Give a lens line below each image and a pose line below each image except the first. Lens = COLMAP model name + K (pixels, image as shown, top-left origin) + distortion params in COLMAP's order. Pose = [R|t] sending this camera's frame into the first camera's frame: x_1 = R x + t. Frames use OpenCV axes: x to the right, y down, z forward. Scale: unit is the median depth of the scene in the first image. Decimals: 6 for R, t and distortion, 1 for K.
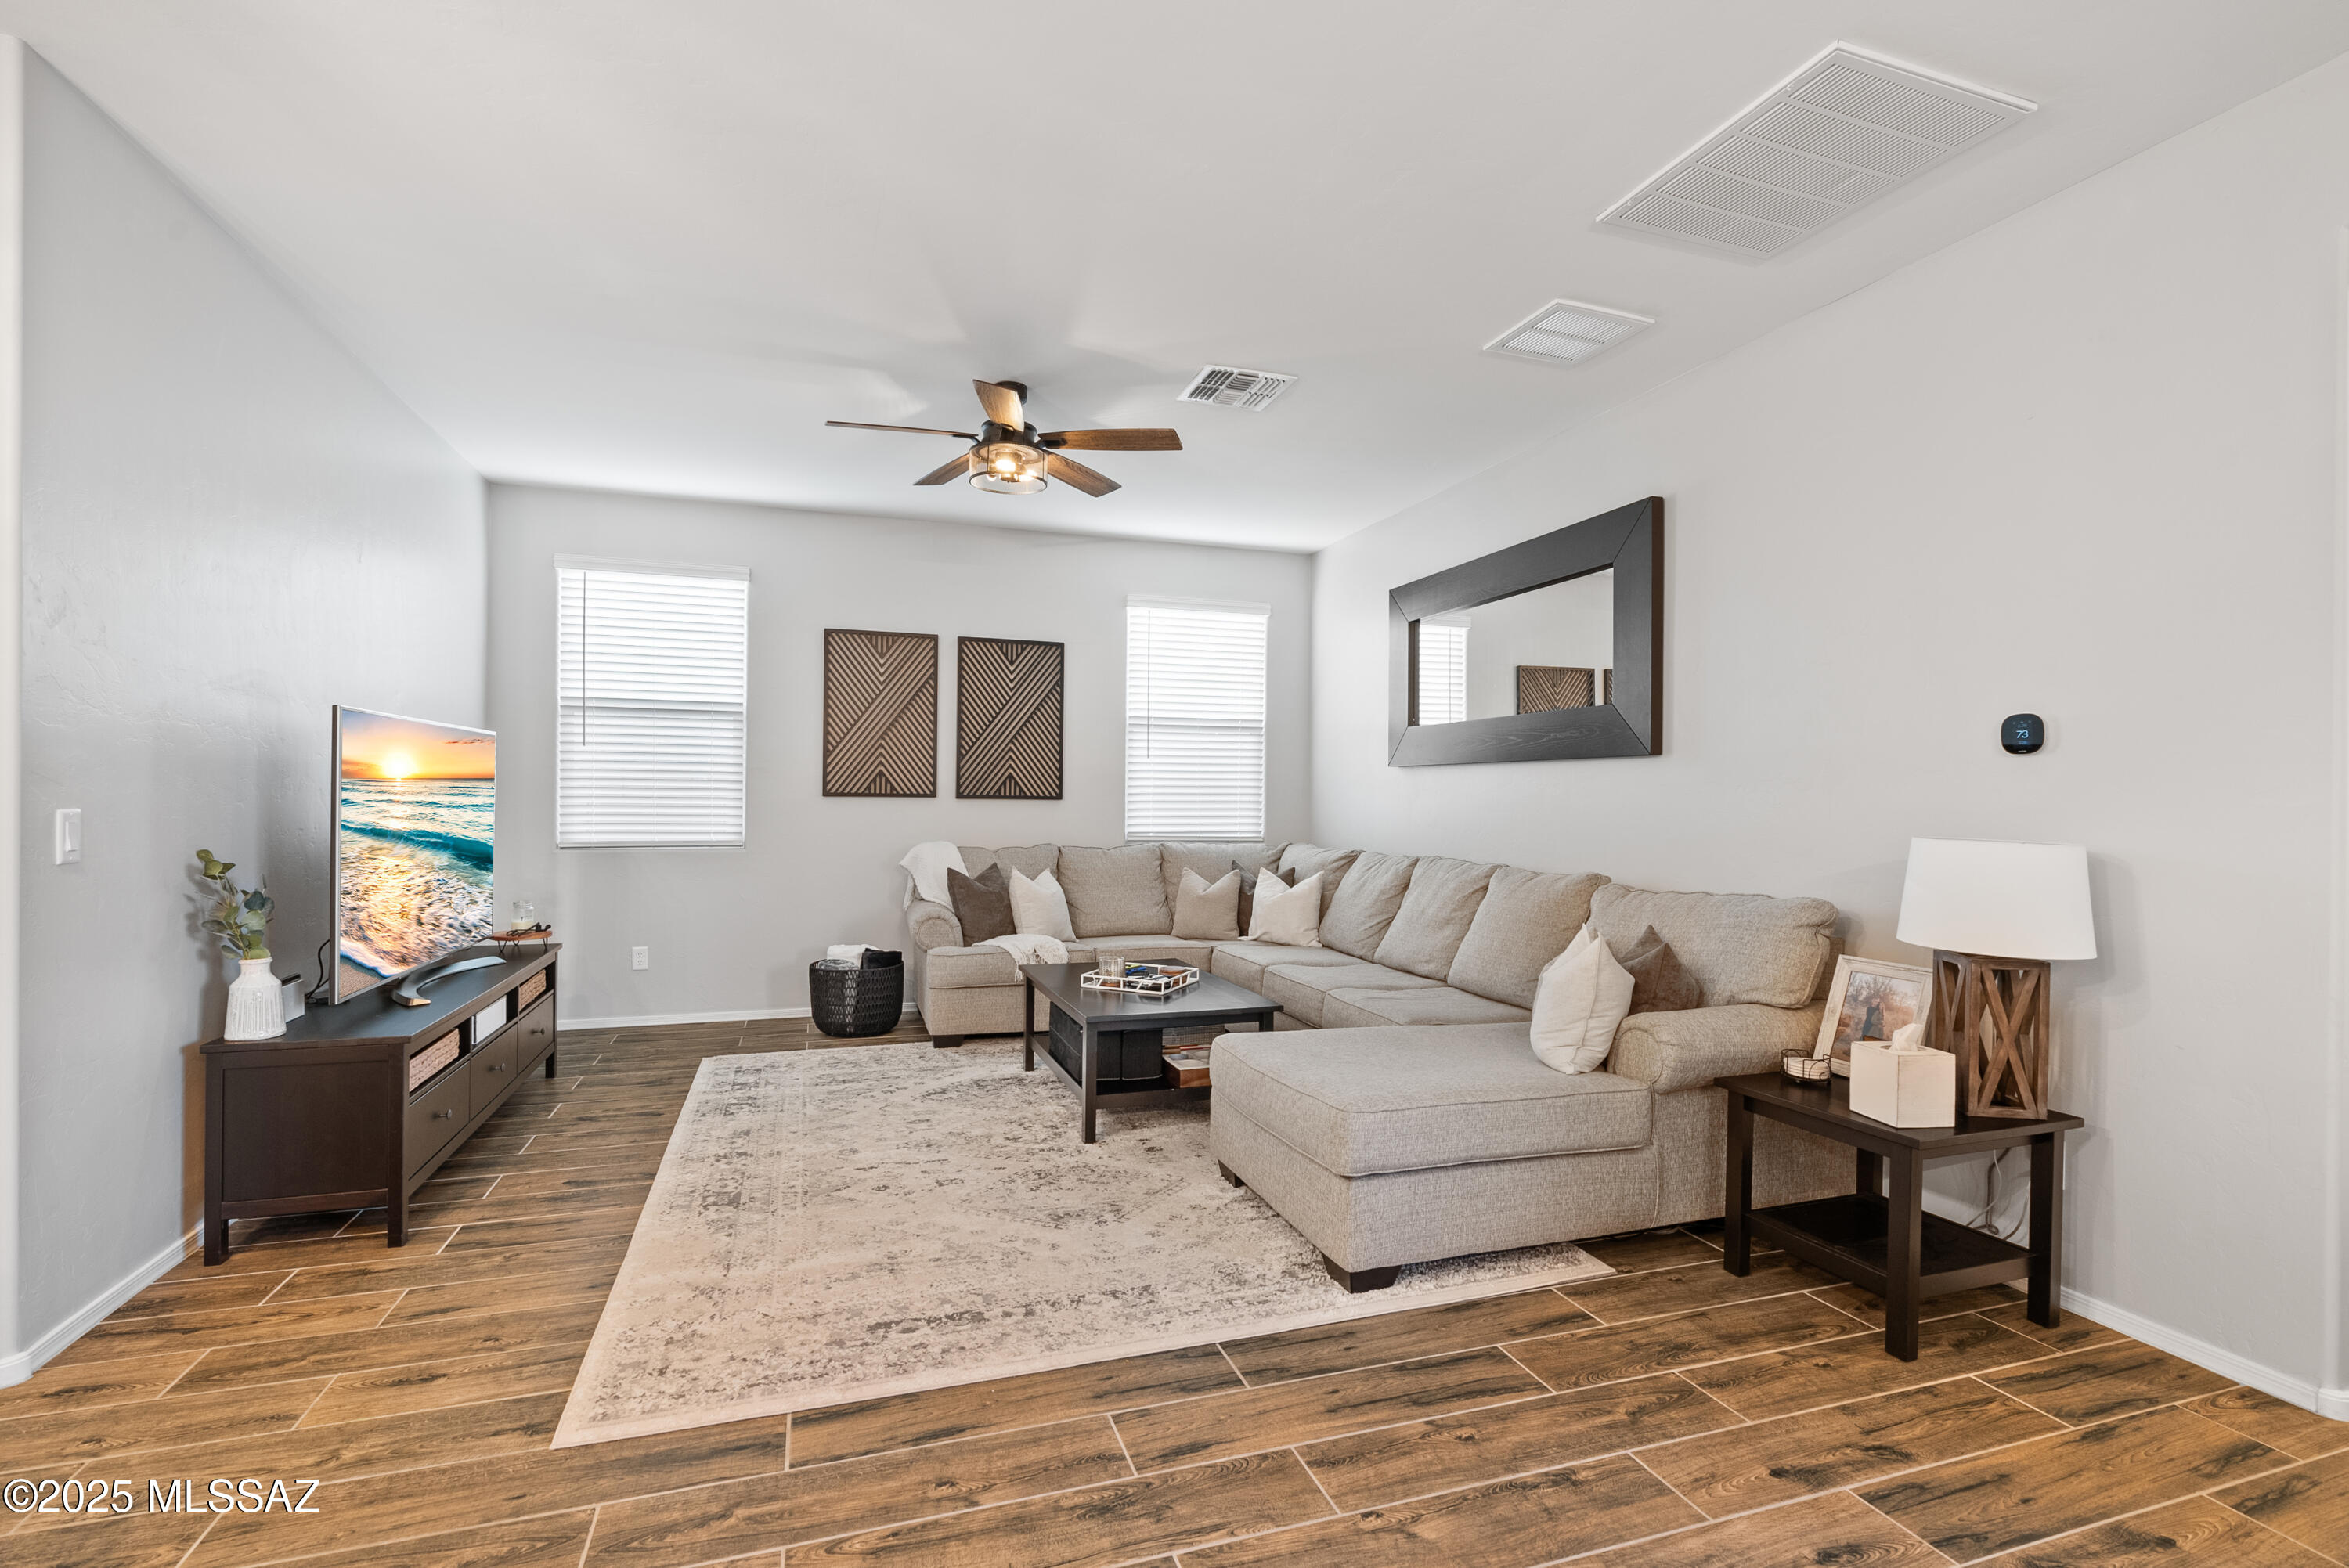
lens RADIAL K [[1070.0, 0, 1182.8], [0, 1070.0, 796.7], [0, 0, 1]] dist [-0.002174, 0.000466]
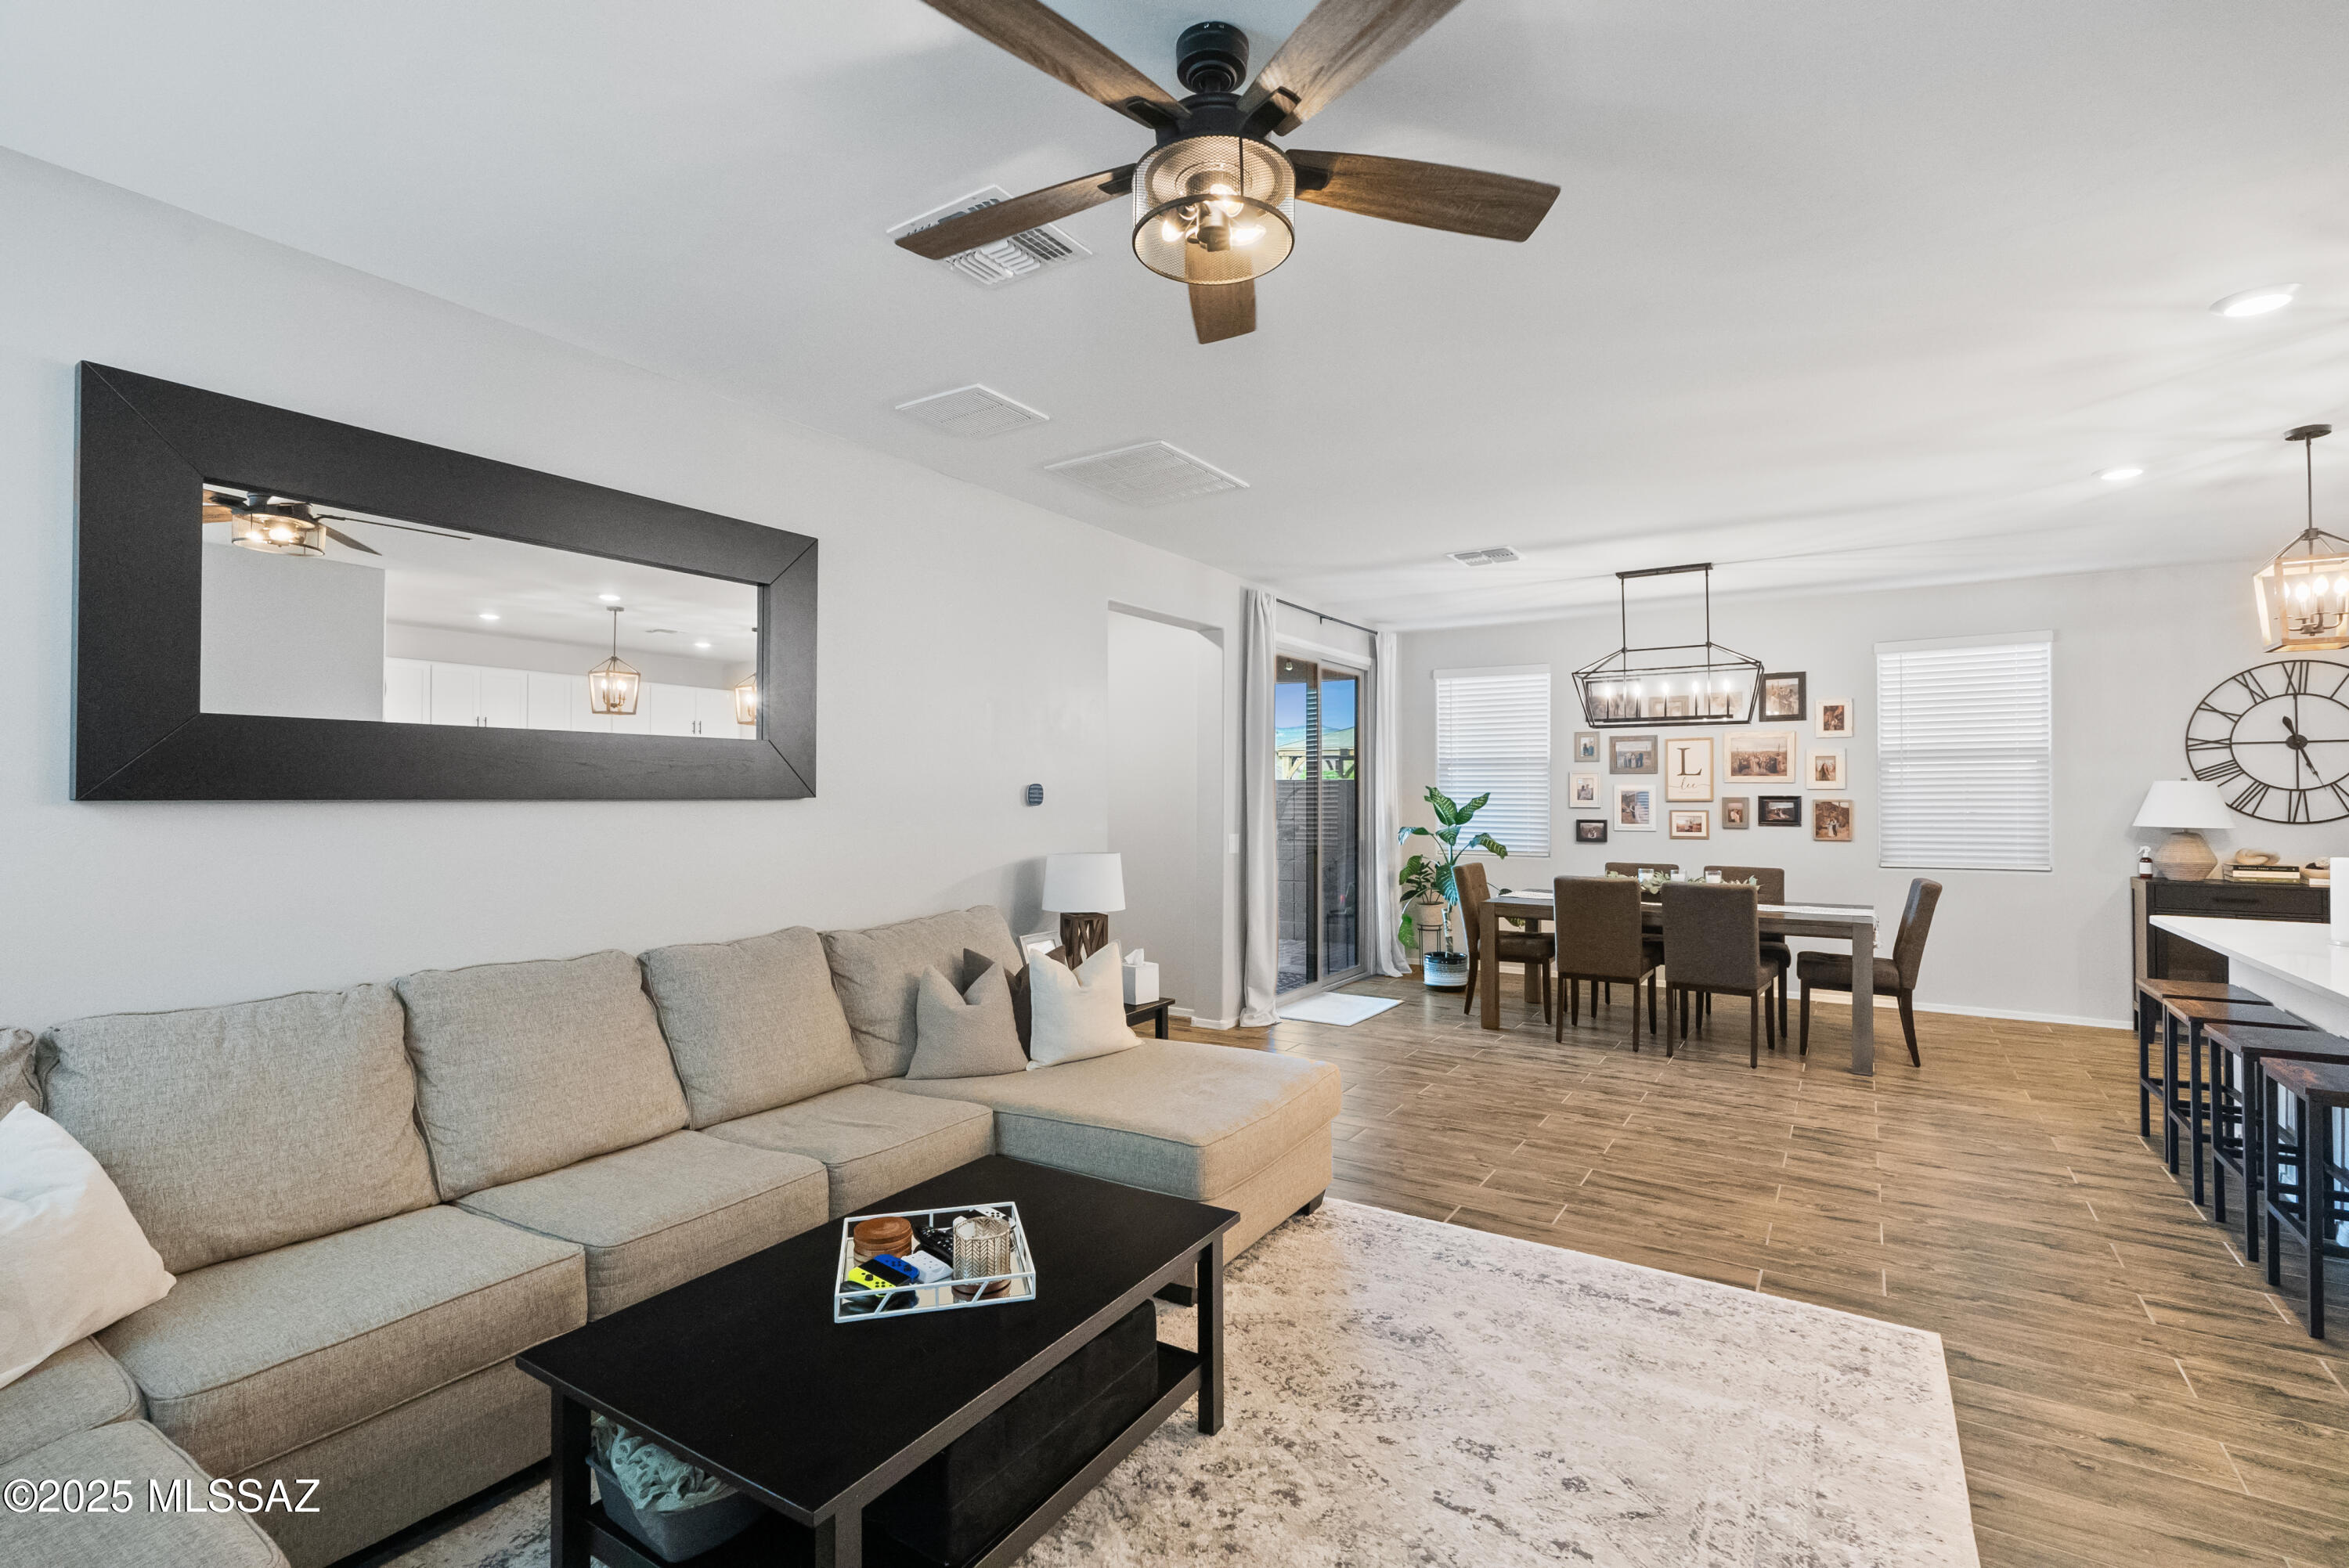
lens RADIAL K [[1070.0, 0, 1165.2], [0, 1070.0, 785.8], [0, 0, 1]] dist [-0.002174, 0.000466]
pose [[-0.617375, -0.003889, 0.786660, -0.716862], [-0.005580, 0.999984, 0.000563, -0.068549], [-0.786649, -0.004042, -0.617387, 1.794784]]
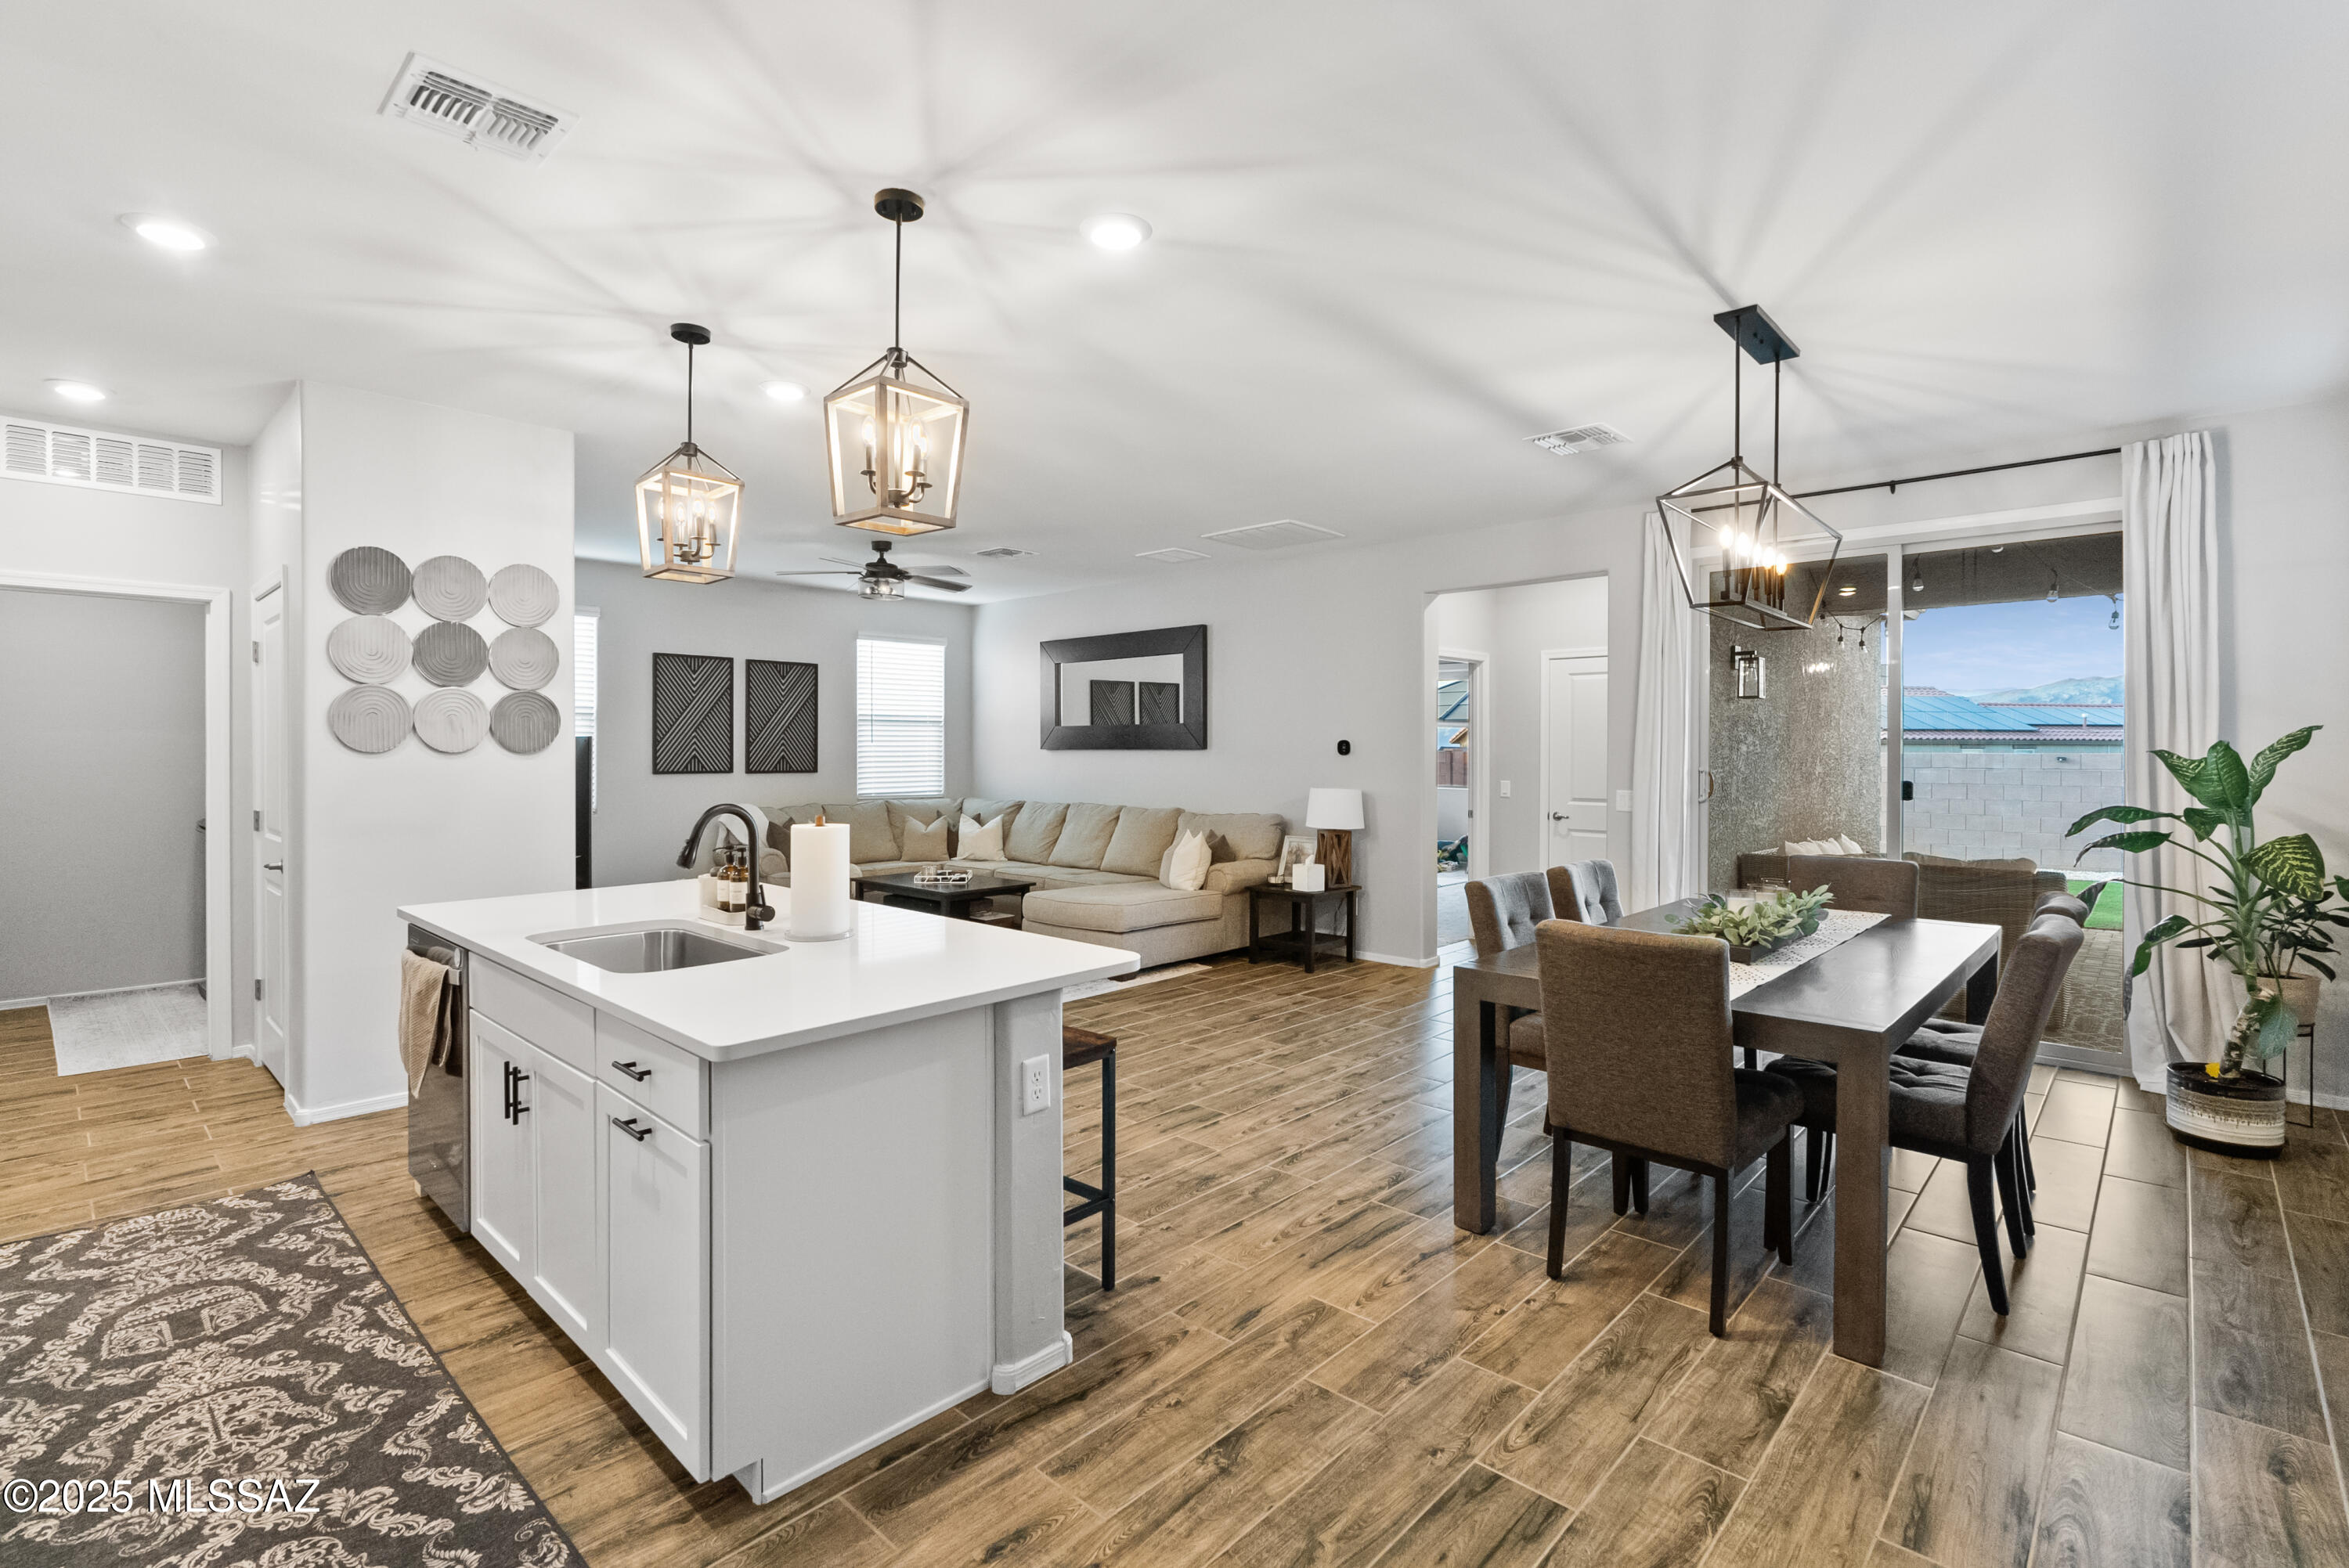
lens RADIAL K [[1070.0, 0, 1166.0], [0, 1070.0, 760.5], [0, 0, 1]] dist [-0.002174, 0.000466]
pose [[0.886030, -0.014142, 0.463413, -0.774166], [0.008793, 0.999867, 0.013703, -0.061470], [-0.463545, -0.008066, 0.886037, -1.061709]]
